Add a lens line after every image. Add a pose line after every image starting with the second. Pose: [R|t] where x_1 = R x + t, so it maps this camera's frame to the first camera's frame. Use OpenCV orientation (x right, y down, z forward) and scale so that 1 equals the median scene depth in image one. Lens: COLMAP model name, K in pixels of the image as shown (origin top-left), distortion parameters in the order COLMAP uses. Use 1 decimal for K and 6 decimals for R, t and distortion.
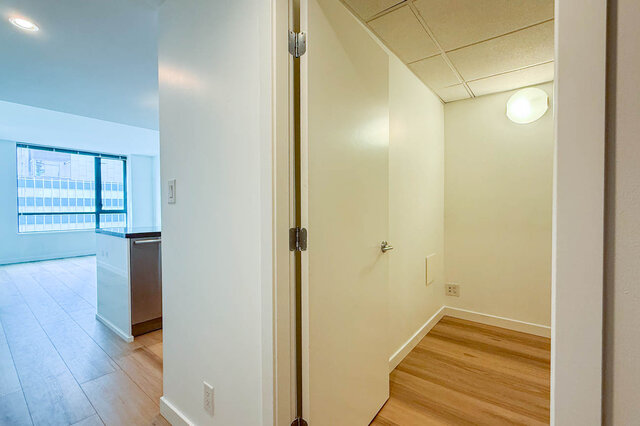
lens RADIAL K [[279.8, 0, 323.4], [0, 279.8, 213.9], [0, 0, 1]] dist [-0.000285, -0.000358]
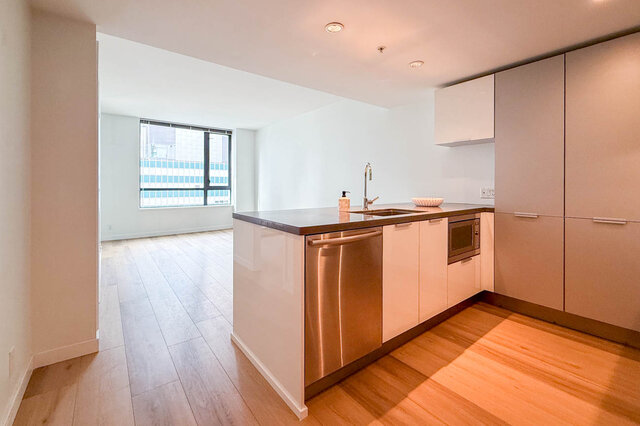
lens RADIAL K [[277.6, 0, 320.1], [0, 277.6, 187.2], [0, 0, 1]] dist [0.001320, 0.000048]
pose [[0.969400, 0.008416, -0.245344, -0.183190], [-0.012354, 0.999818, -0.014514, -0.000902], [0.245177, 0.017100, 0.969327, 0.159292]]
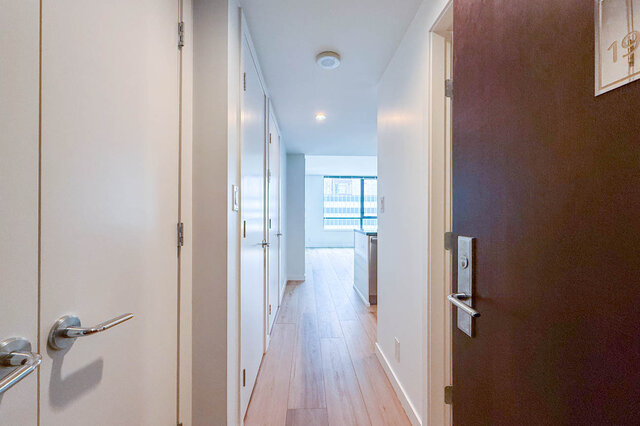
lens RADIAL K [[261.3, 0, 320.2], [0, 261.3, 214.4], [0, 0, 1]] dist [0.000153, -0.000015]
pose [[0.655395, 0.002269, -0.755283, 0.062673], [-0.018680, 0.999738, -0.013206, -0.000292], [0.755055, 0.022764, 0.655266, -0.034175]]
